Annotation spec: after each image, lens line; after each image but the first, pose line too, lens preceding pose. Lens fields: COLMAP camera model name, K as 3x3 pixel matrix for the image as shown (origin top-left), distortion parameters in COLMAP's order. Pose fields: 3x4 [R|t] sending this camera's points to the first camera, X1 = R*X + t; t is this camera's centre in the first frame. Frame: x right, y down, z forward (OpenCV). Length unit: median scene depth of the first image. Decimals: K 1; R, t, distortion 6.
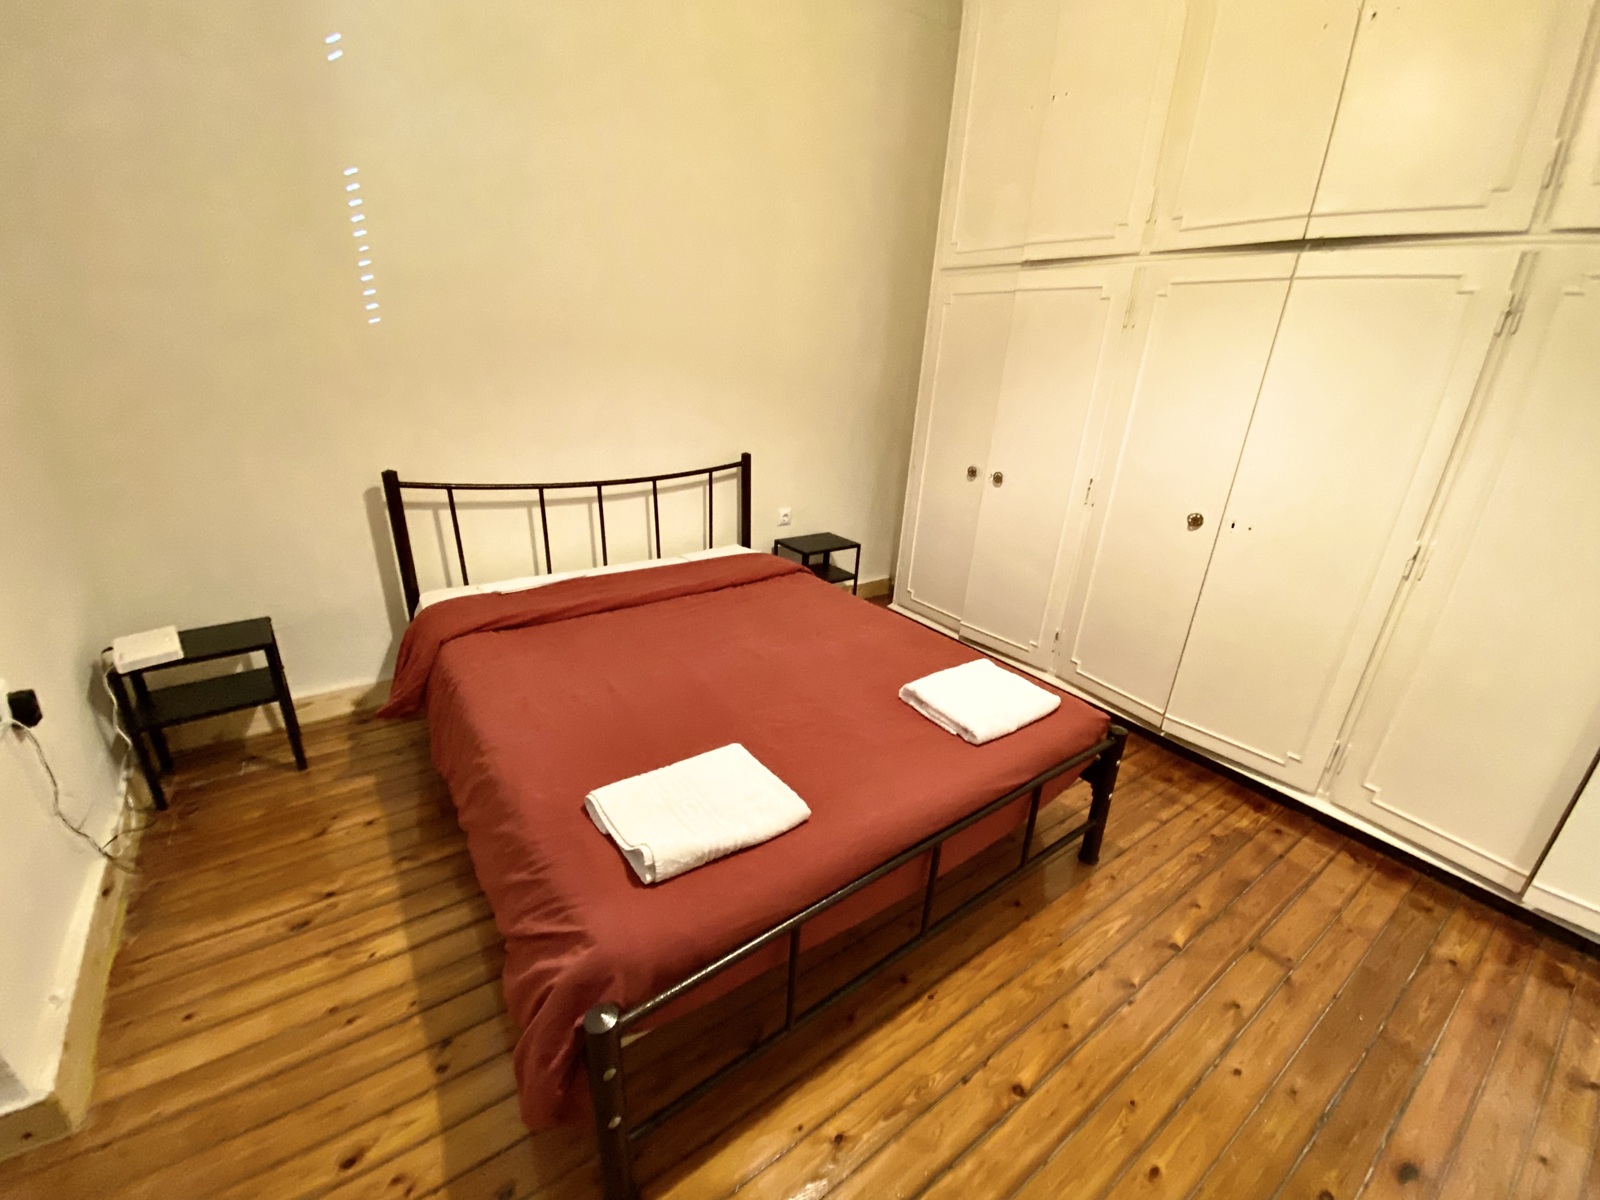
lens RADIAL K [[636.7, 0, 800.0], [0, 636.7, 600.0], [0, 0, 1]] dist [0.008612, -0.014248]
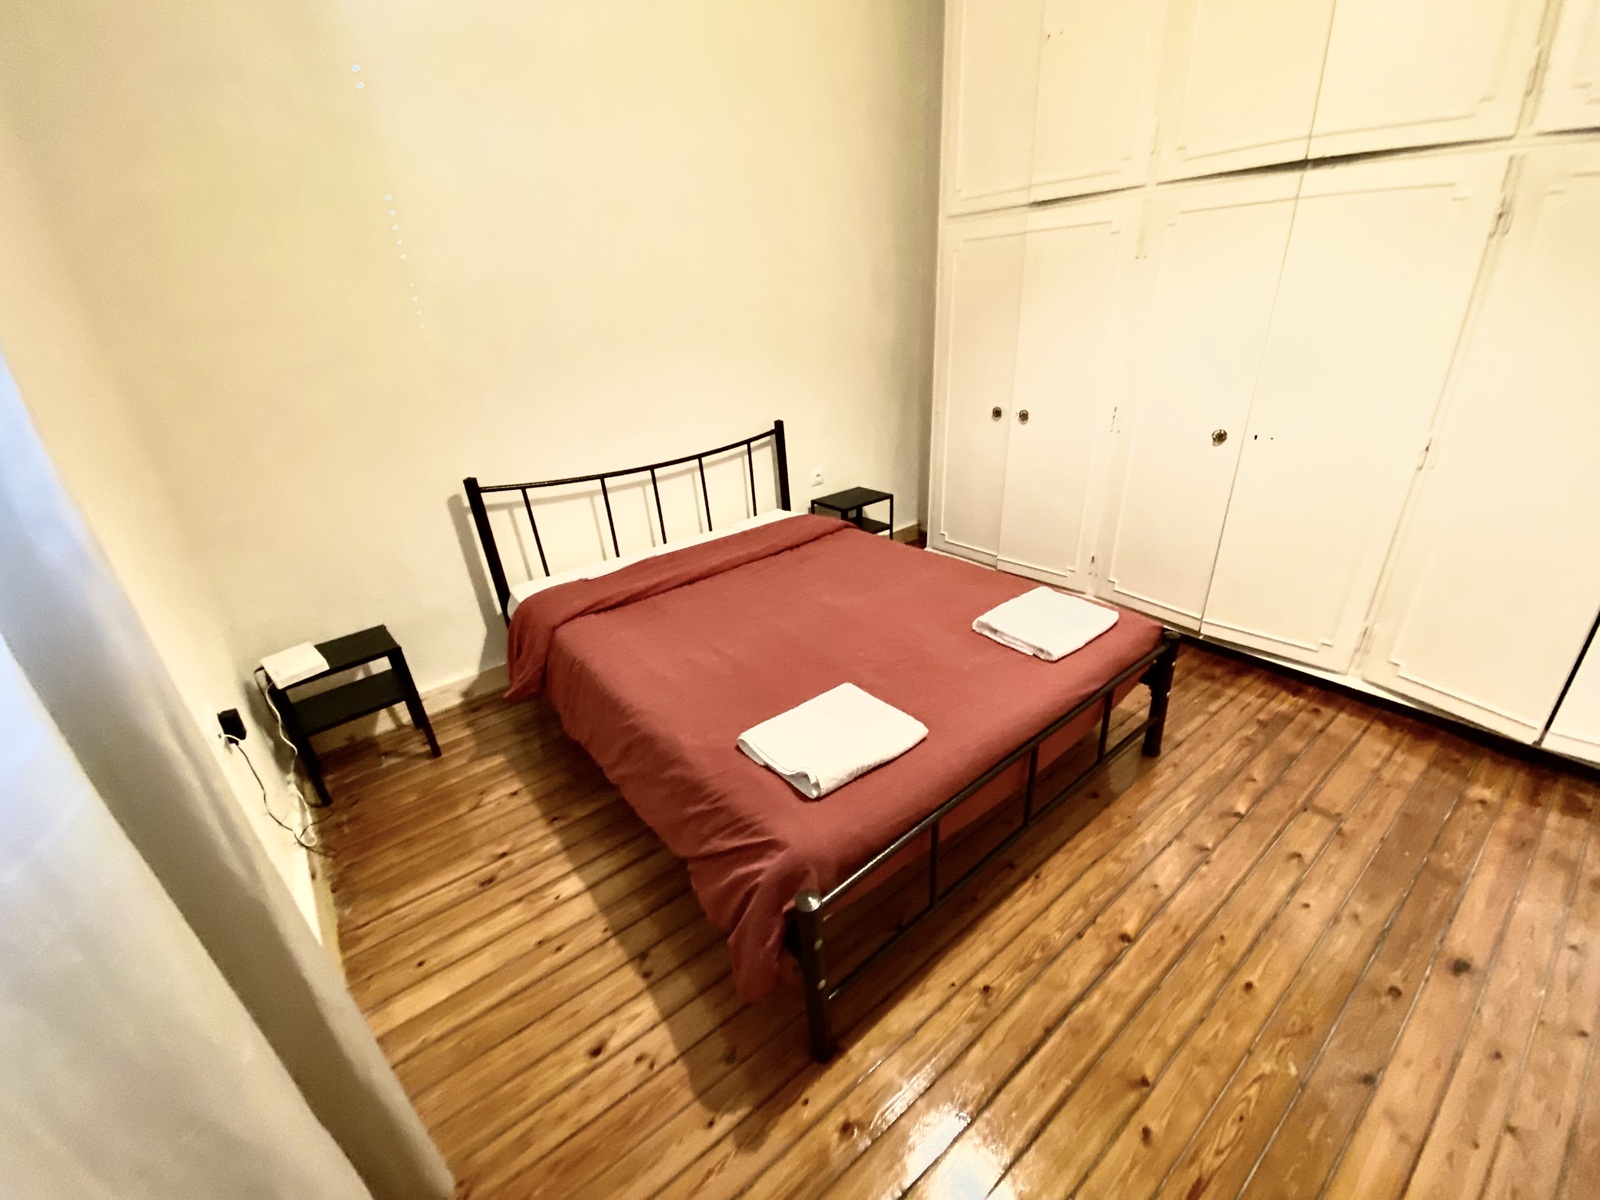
lens RADIAL K [[636.7, 0, 800.0], [0, 636.7, 600.0], [0, 0, 1]] dist [0.008612, -0.014248]
pose [[0.993229, -0.115995, -0.006444, -0.138155], [0.116166, 0.991011, 0.066345, -0.006658], [-0.001309, -0.066644, 0.997776, -0.113825]]
